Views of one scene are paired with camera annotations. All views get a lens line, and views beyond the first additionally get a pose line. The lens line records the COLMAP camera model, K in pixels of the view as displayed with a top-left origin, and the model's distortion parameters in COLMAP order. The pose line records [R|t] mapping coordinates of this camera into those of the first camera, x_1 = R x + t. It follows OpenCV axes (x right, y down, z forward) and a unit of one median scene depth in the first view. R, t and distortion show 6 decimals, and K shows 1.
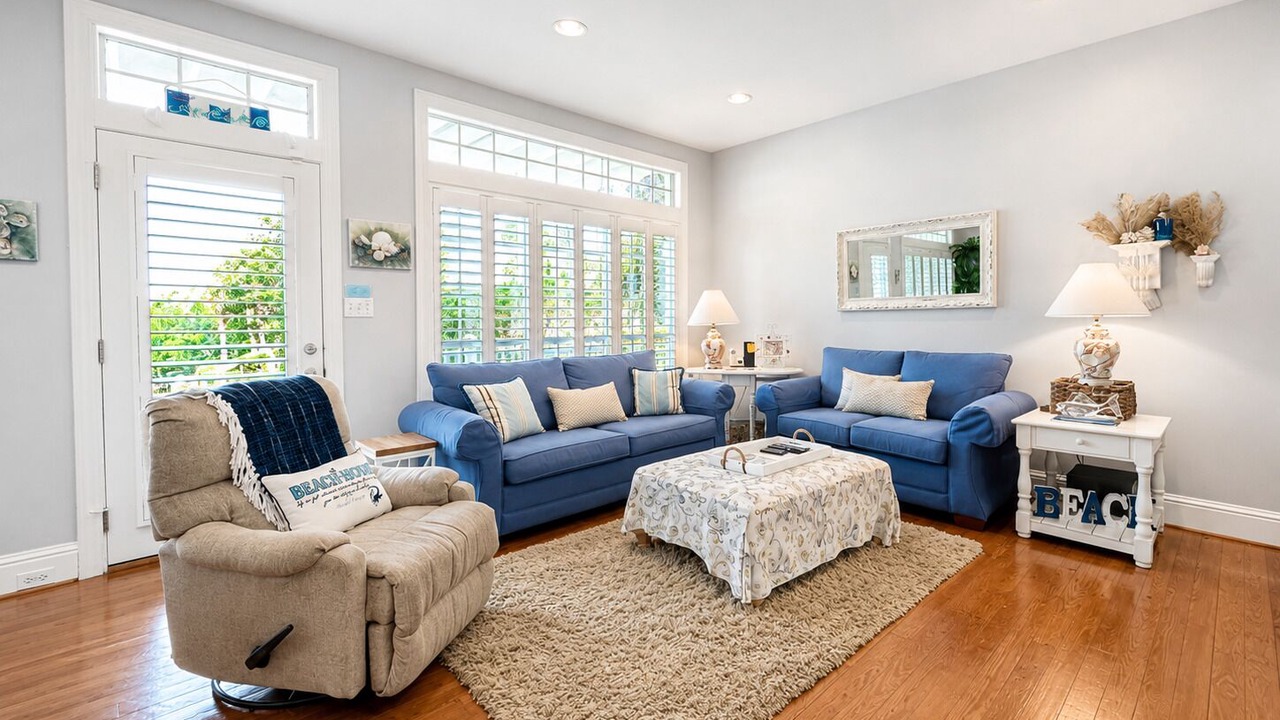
lens RADIAL K [[594.0, 0, 645.6], [0, 594.0, 348.3], [0, 0, 1]] dist [0.038874, -0.000010]
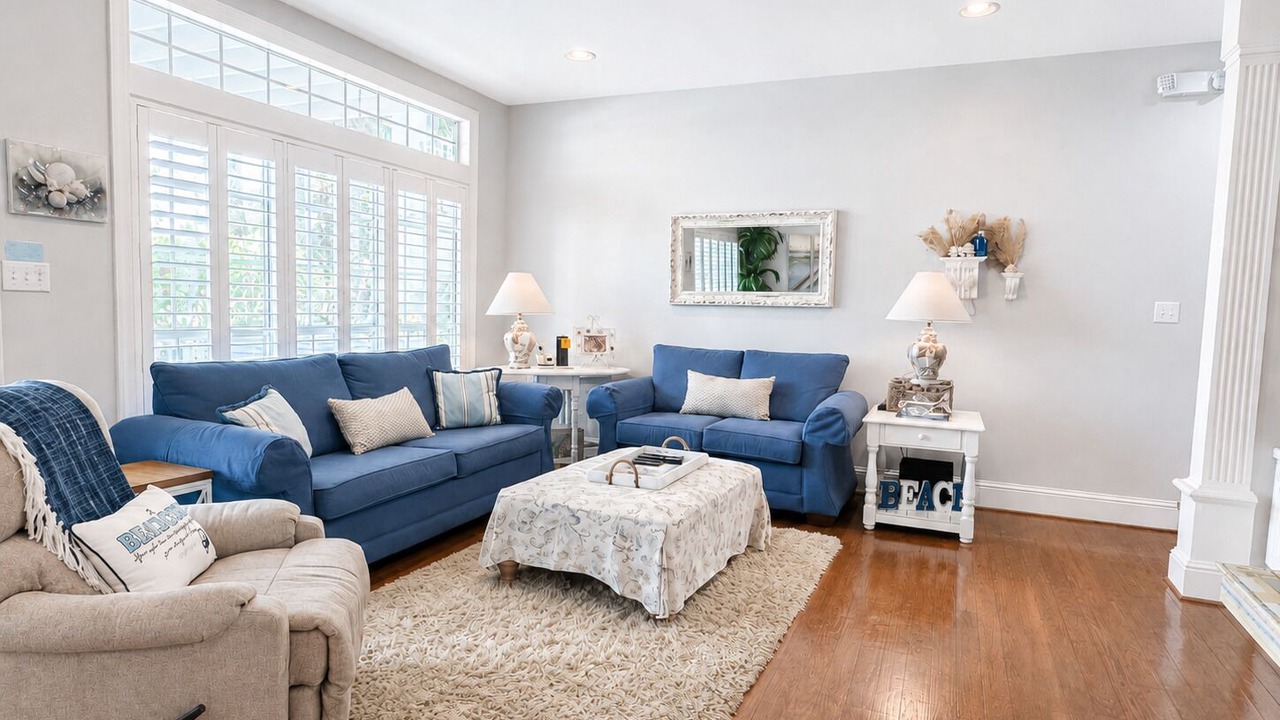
lens RADIAL K [[758.6, 0, 640.0], [0, 758.6, 360.0], [0, 0, 1]] dist [0.035570, 0.001377]
pose [[0.927301, 0.002231, 0.374311, -0.245039], [-0.012944, 0.999575, 0.026108, -0.012728], [-0.374094, -0.029055, 0.926936, -0.076213]]
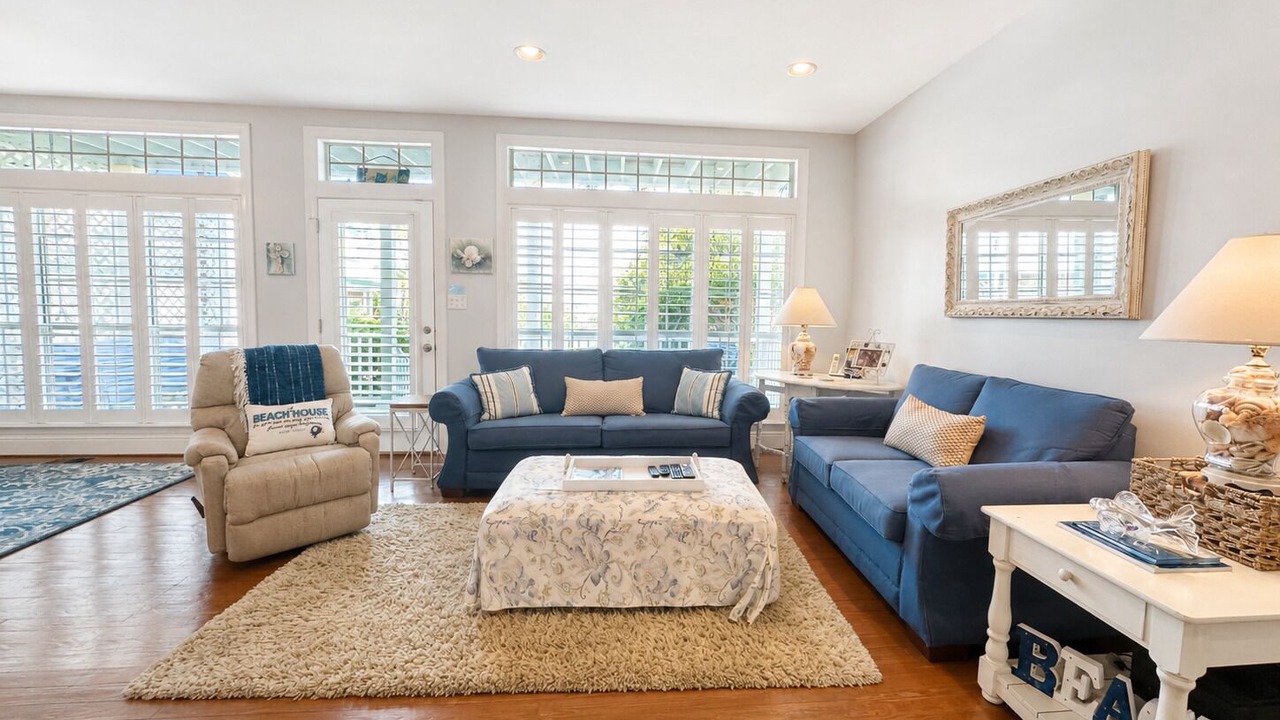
lens RADIAL K [[497.6, 0, 552.2], [0, 497.6, 355.7], [0, 0, 1]] dist [-0.009283, -0.000216]
pose [[0.767712, 0.084035, -0.635261, 0.568394], [-0.061332, 0.996449, 0.057694, -0.032223], [0.637853, -0.005330, 0.770140, 0.344989]]
